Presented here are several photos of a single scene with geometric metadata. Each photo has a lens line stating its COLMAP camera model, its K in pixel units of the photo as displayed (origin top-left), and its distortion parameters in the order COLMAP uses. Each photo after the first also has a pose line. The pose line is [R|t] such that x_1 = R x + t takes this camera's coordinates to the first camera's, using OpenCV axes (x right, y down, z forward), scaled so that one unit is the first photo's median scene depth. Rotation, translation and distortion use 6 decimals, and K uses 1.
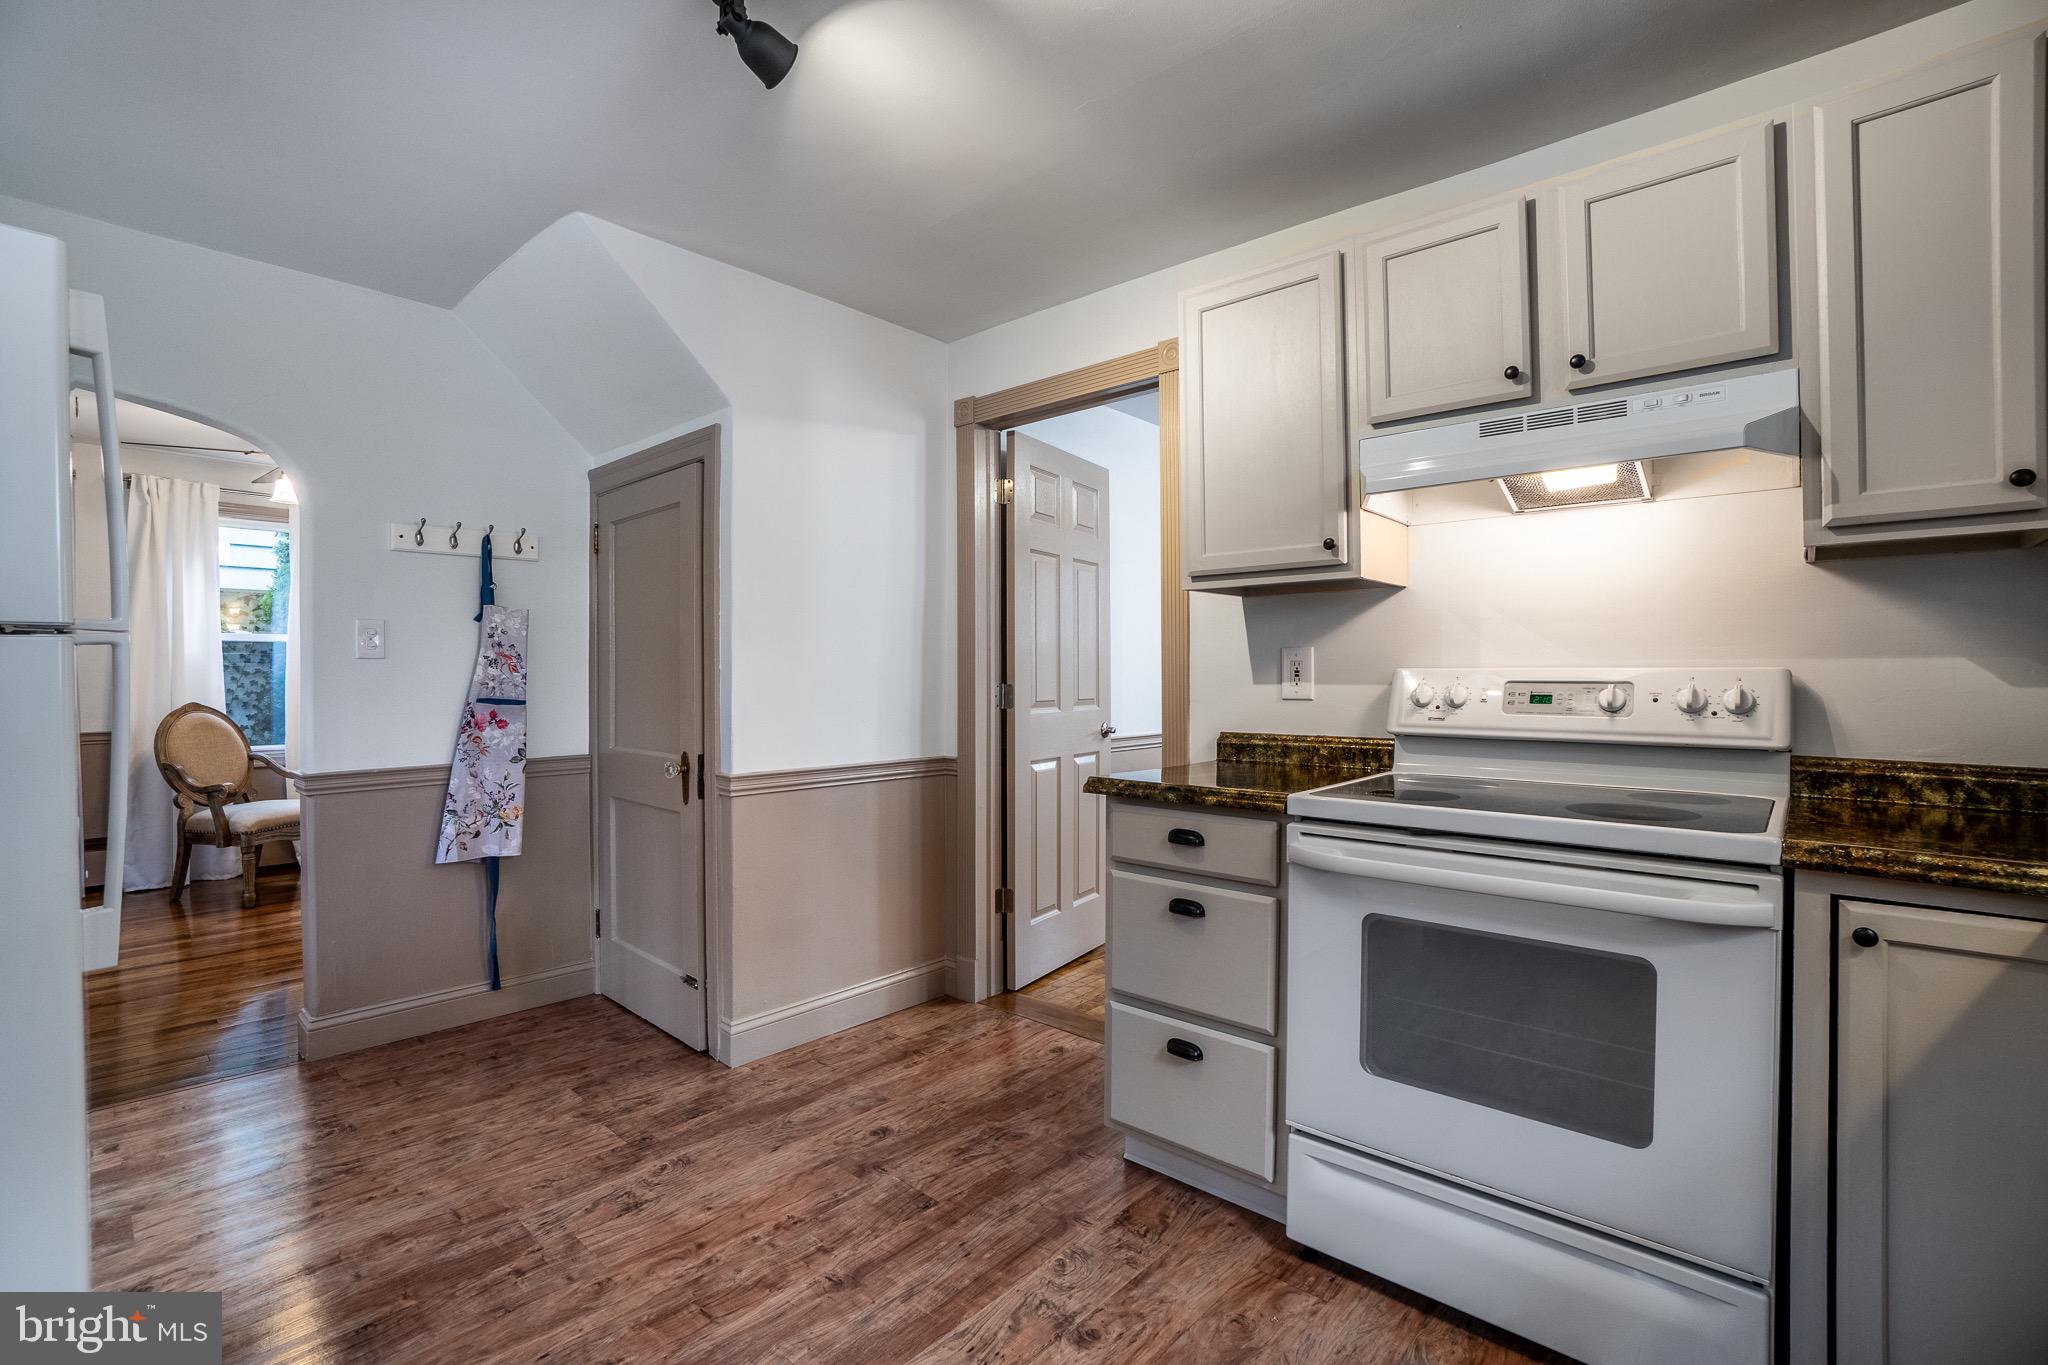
lens RADIAL K [[927.7, 0, 1002.8], [0, 927.7, 669.8], [0, 0, 1]] dist [-0.043915, 0.008758]
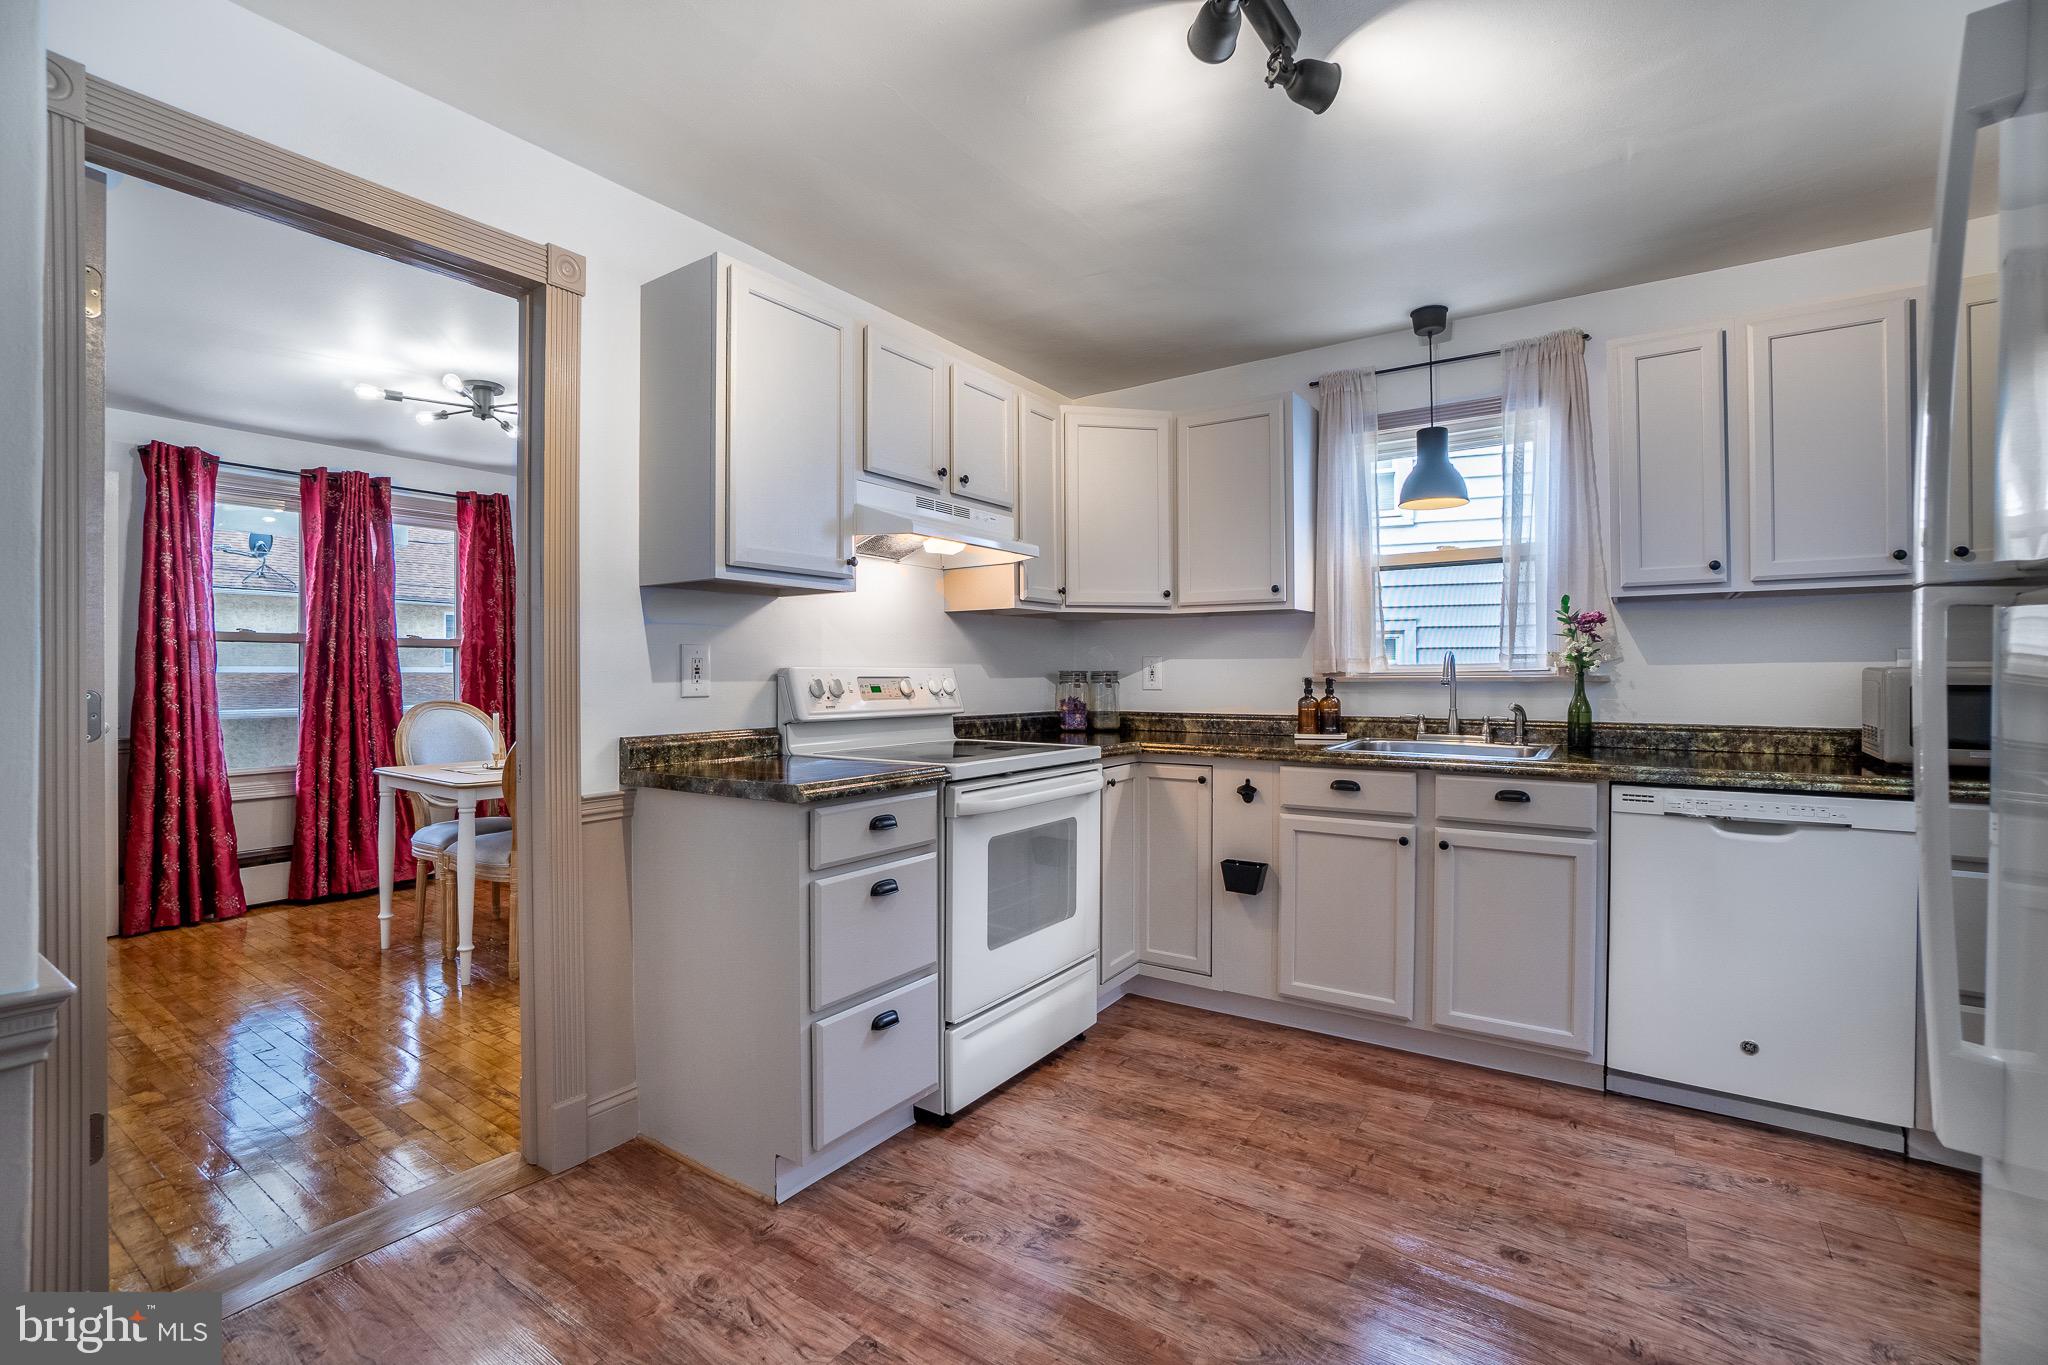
lens RADIAL K [[927.7, 0, 1005.5], [0, 927.7, 671.0], [0, 0, 1]] dist [-0.043915, 0.008758]
pose [[-0.137253, 0.005973, 0.990518, -0.880907], [-0.001415, 0.999980, -0.006226, 0.012470], [-0.990535, -0.002257, -0.137241, 1.001940]]
